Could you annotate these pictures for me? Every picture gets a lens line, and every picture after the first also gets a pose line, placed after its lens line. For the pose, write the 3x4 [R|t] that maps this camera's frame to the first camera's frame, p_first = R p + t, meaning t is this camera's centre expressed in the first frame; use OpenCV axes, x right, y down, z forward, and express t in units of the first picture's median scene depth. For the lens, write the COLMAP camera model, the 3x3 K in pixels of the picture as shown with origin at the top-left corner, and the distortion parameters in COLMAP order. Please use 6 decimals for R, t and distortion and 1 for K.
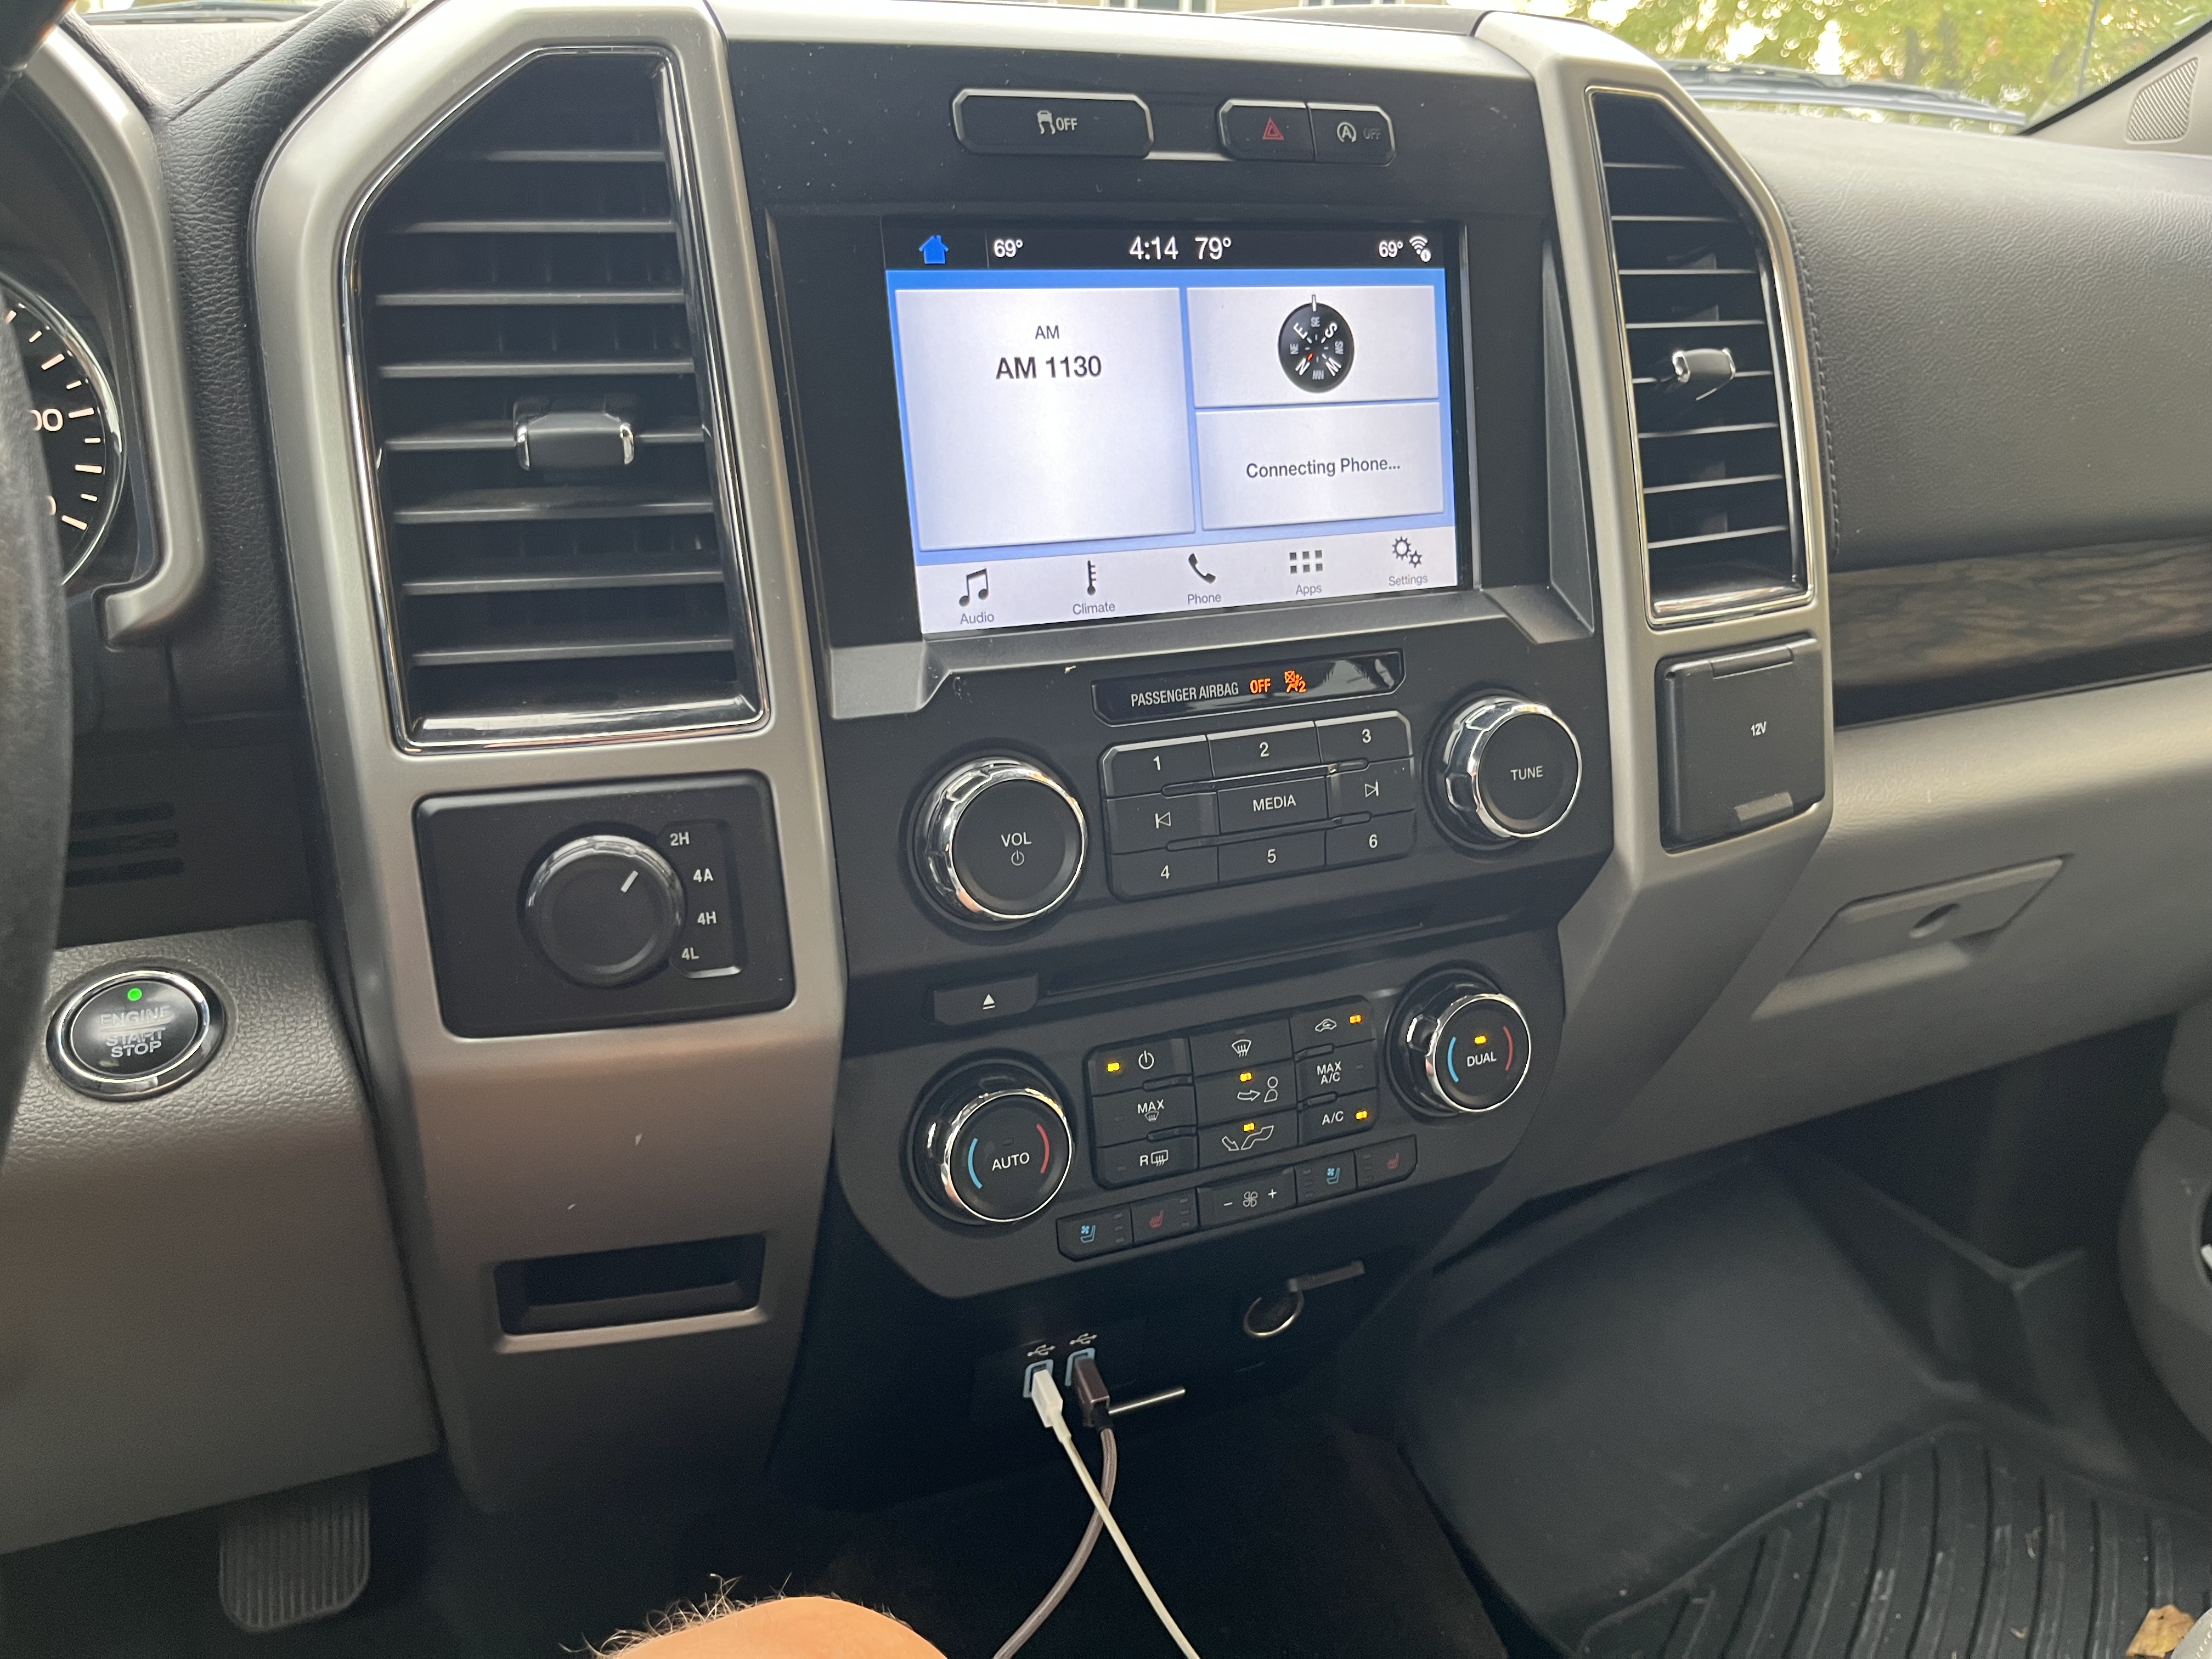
lens RADIAL K [[1679.5, 0, 1082.8], [0, 1679.5, 783.4], [0, 0, 1]] dist [0.091949, -0.145253]
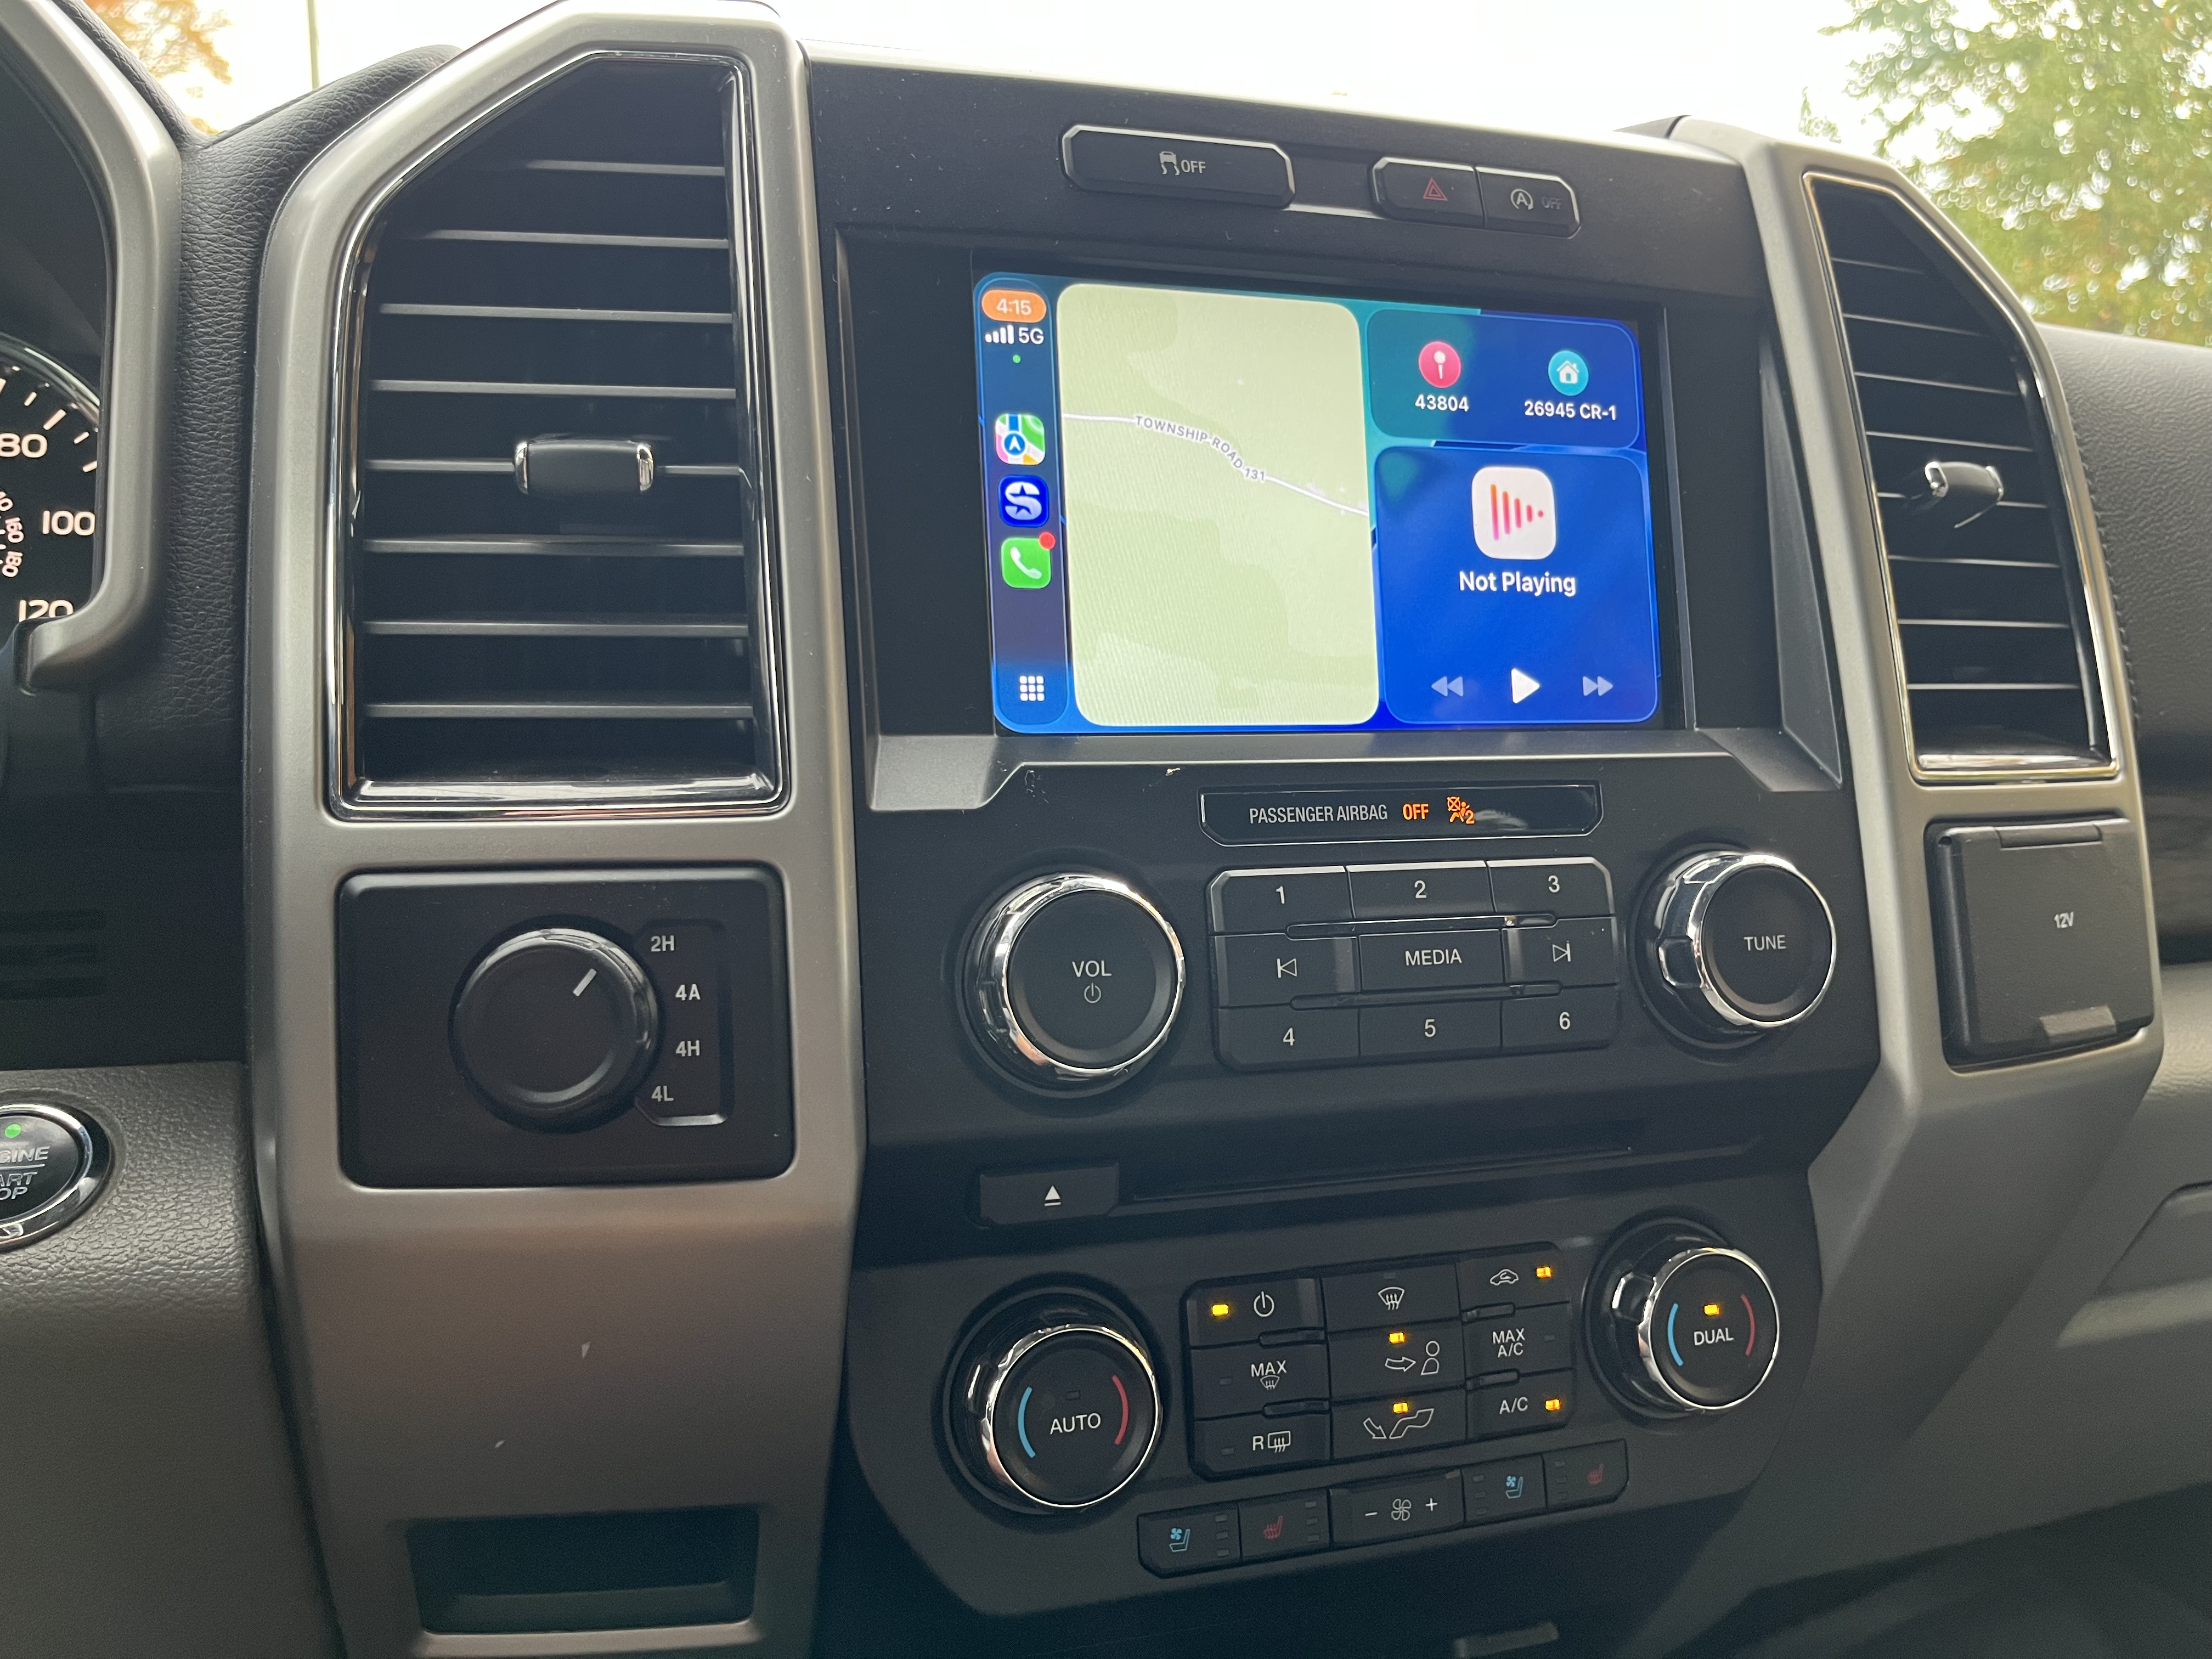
lens RADIAL K [[1648.2, 0, 1106.0], [0, 1648.2, 829.5], [0, 0, 1]] dist [0.066317, -0.099694]
pose [[0.994901, 0.024573, -0.097818, 0.035988], [-0.043778, 0.978954, -0.199332, 0.110594], [0.090861, 0.202598, 0.975038, 0.225116]]
